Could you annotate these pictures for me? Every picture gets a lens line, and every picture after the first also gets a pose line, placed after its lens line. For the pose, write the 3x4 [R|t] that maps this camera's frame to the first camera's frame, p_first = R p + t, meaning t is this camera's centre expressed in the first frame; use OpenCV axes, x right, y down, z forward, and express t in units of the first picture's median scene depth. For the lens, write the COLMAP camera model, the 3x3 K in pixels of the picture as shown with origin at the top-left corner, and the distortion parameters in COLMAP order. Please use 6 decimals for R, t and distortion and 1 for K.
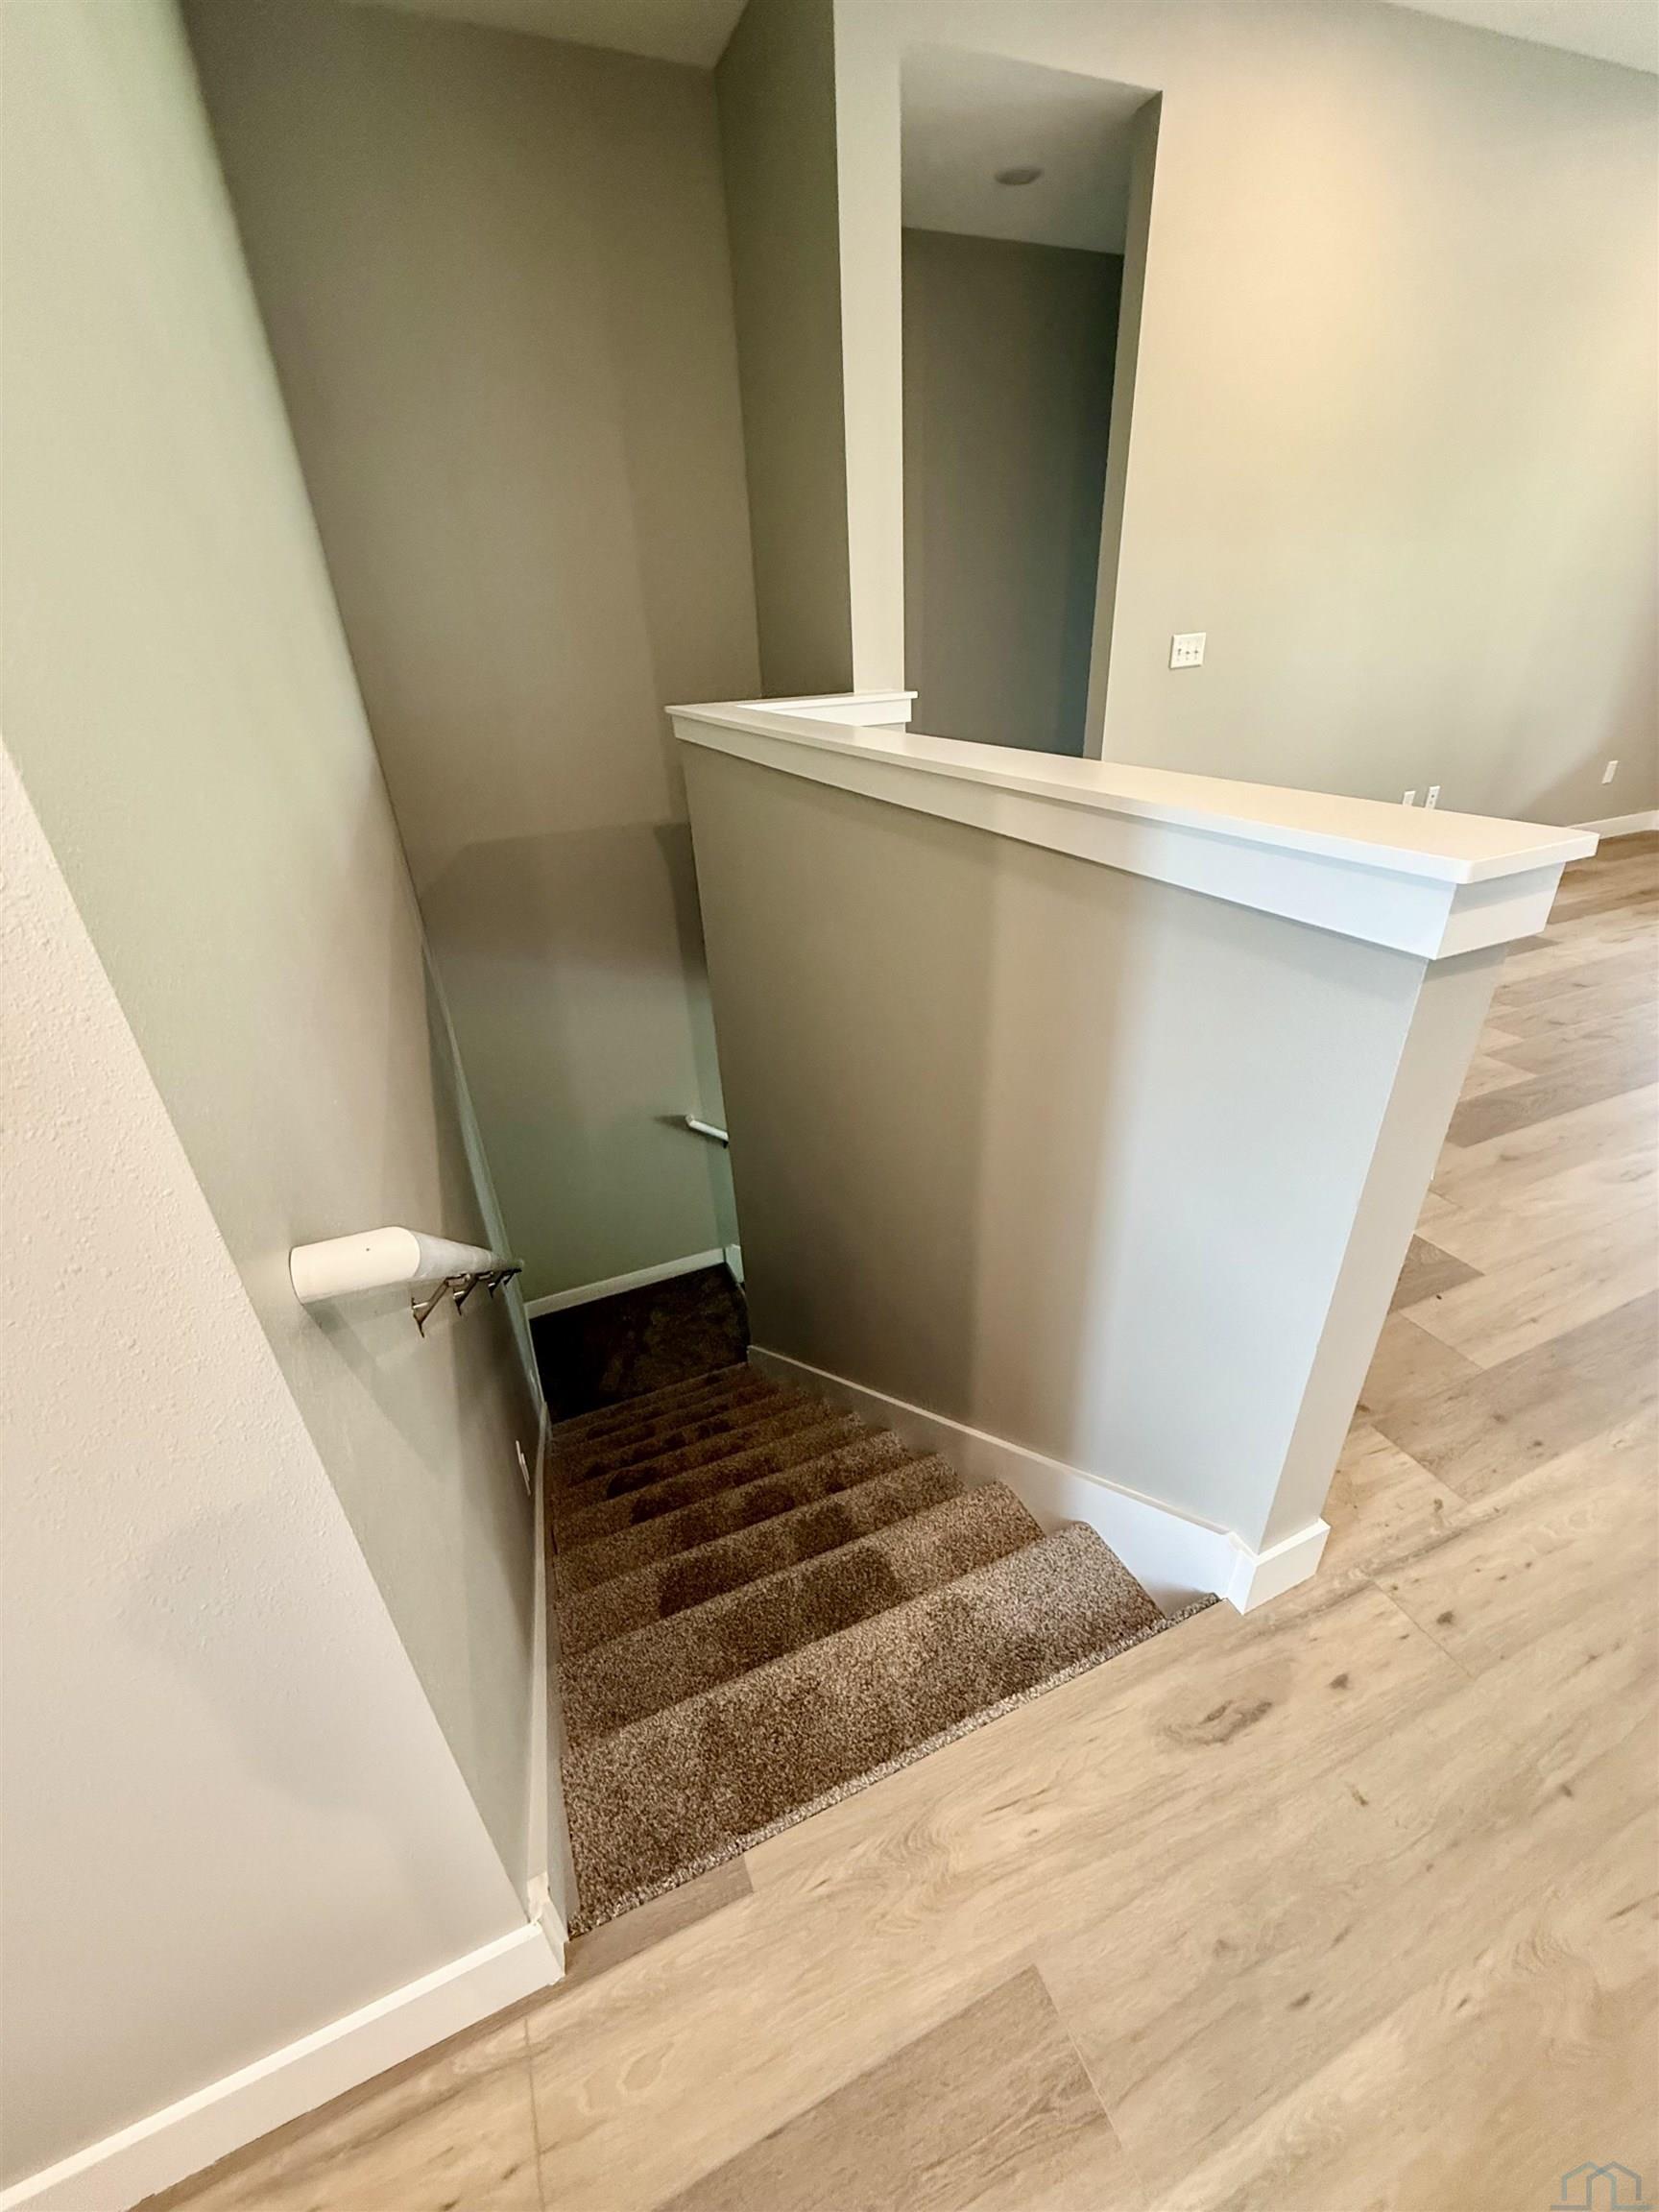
lens RADIAL K [[889.0, 0, 826.9], [0, 889.0, 1099.0], [0, 0, 1]] dist [0.000081, 0.000099]
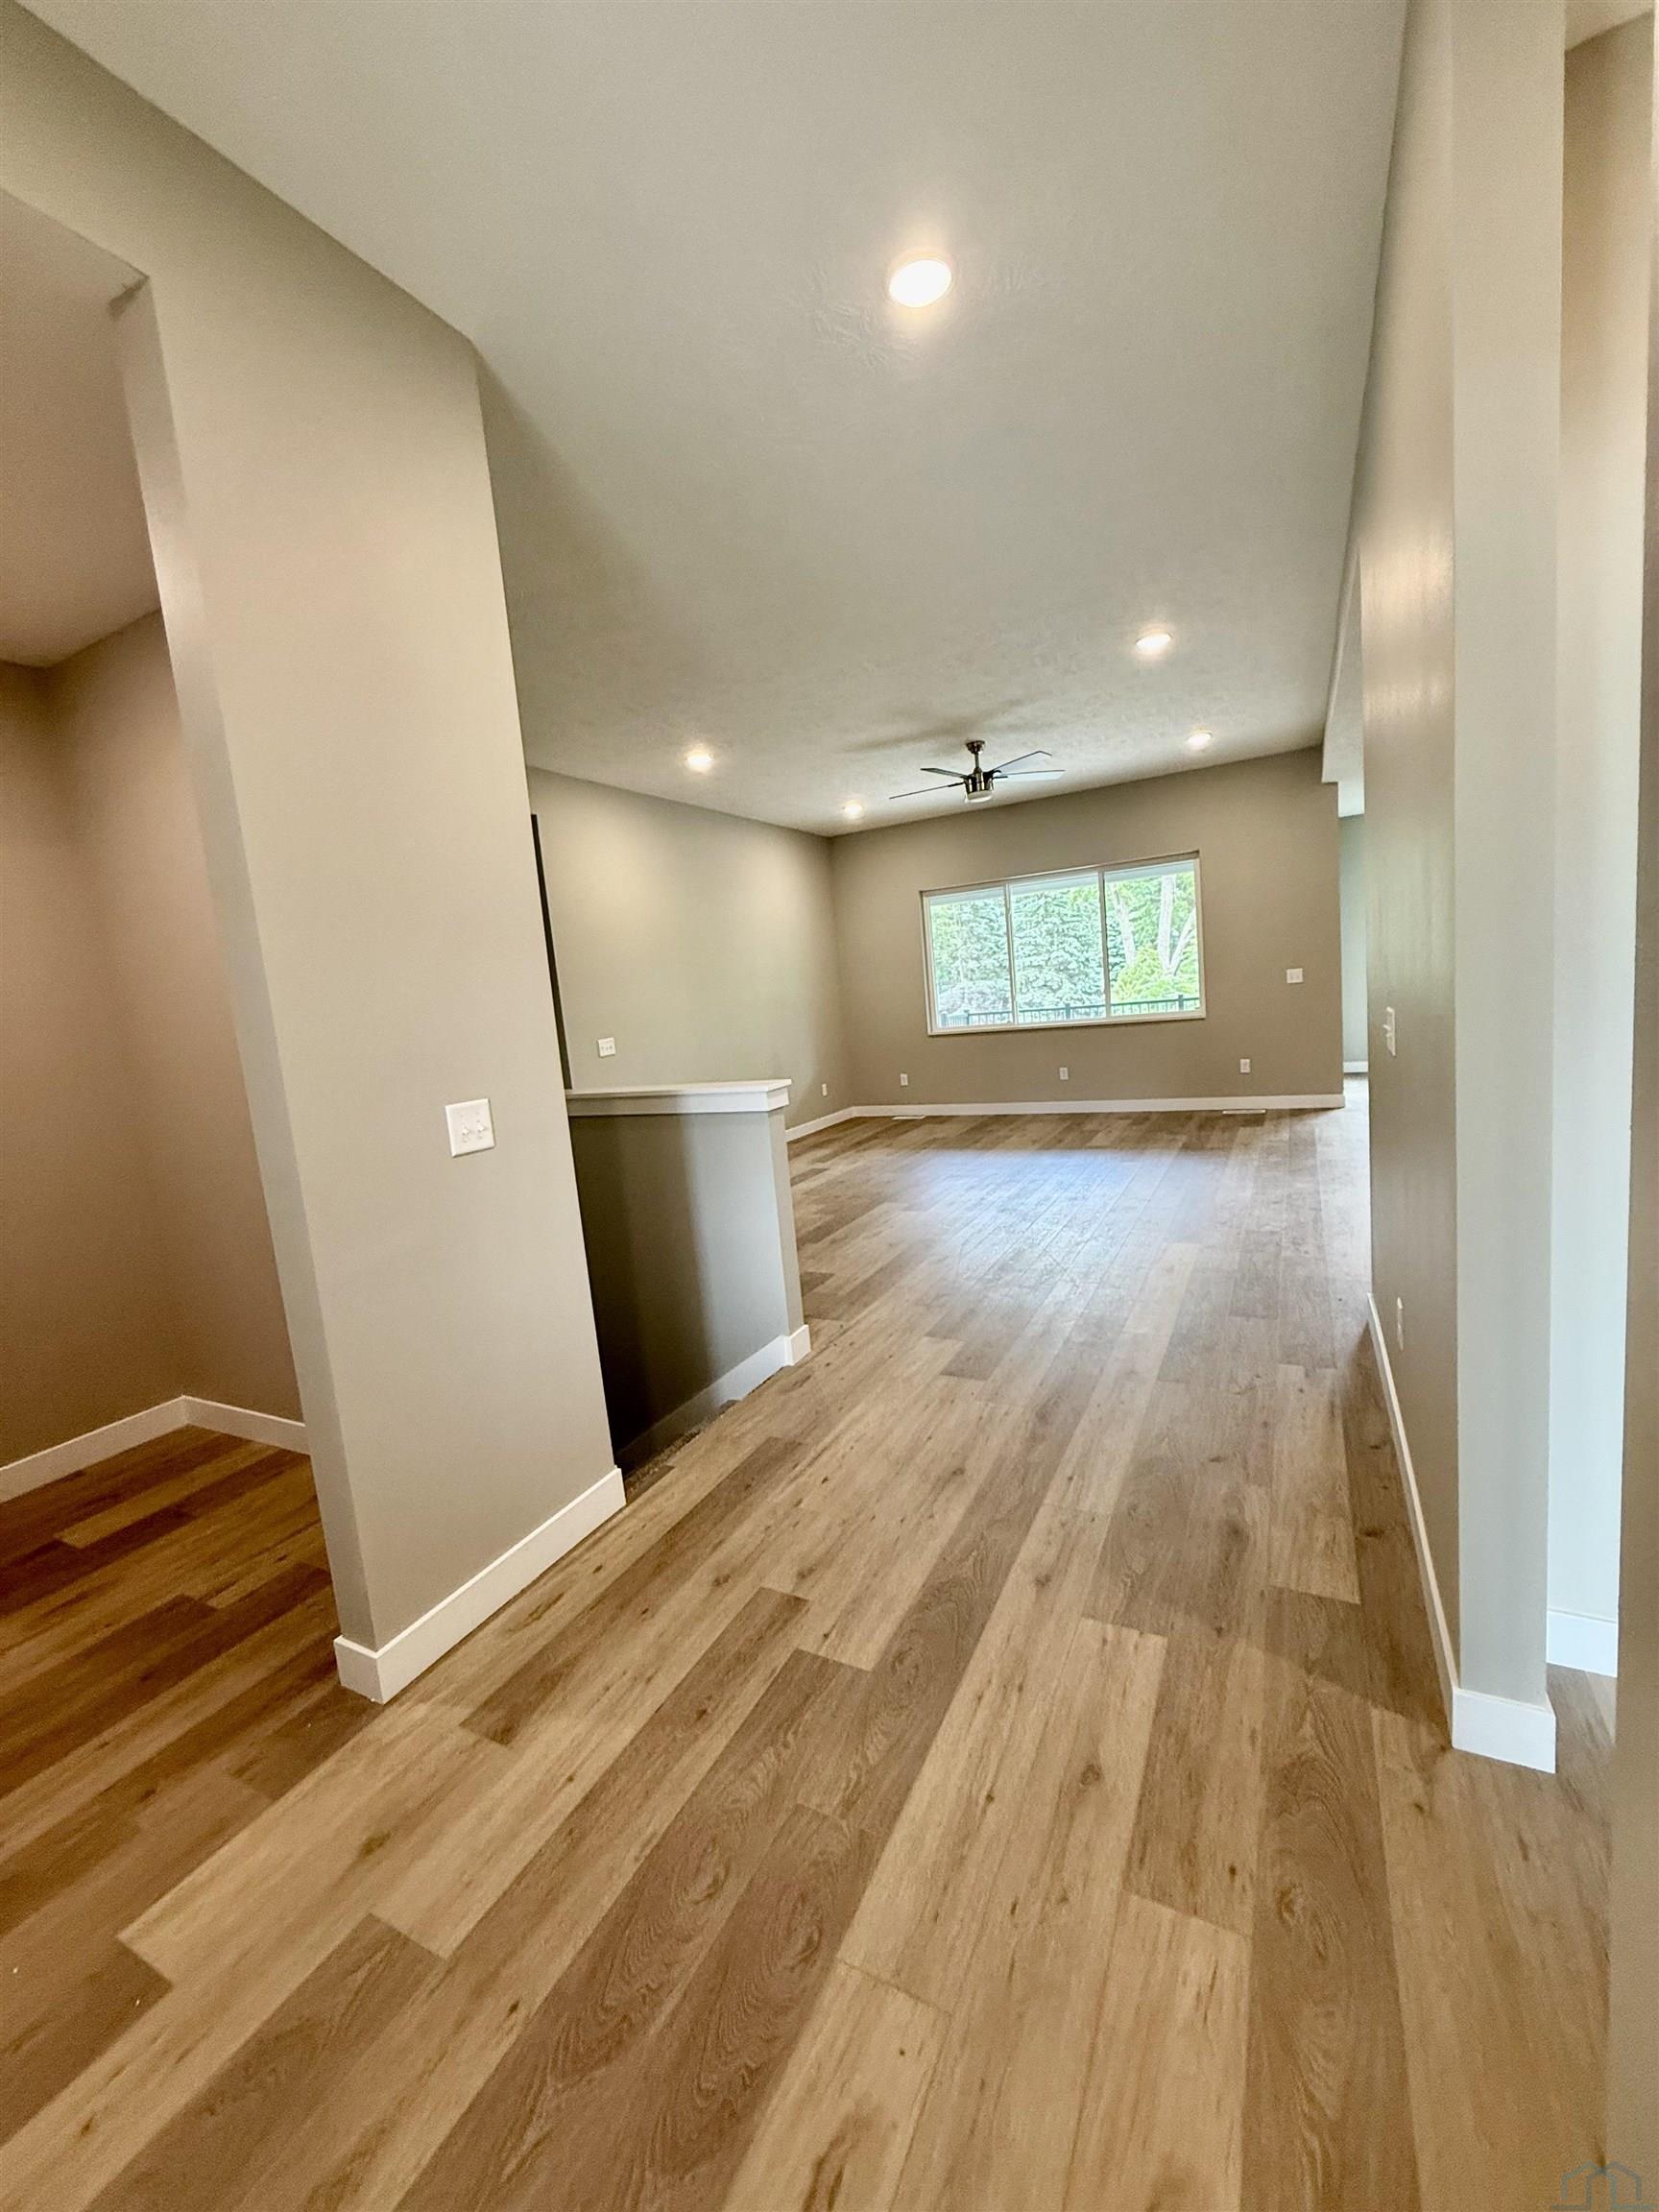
lens RADIAL K [[889.0, 0, 826.9], [0, 889.0, 1099.0], [0, 0, 1]] dist [0.000081, 0.000099]
pose [[0.777719, -0.102818, 0.620147, -0.878472], [0.342089, 0.896884, -0.280310, 0.554135], [-0.527379, 0.430148, 0.732697, -1.156455]]
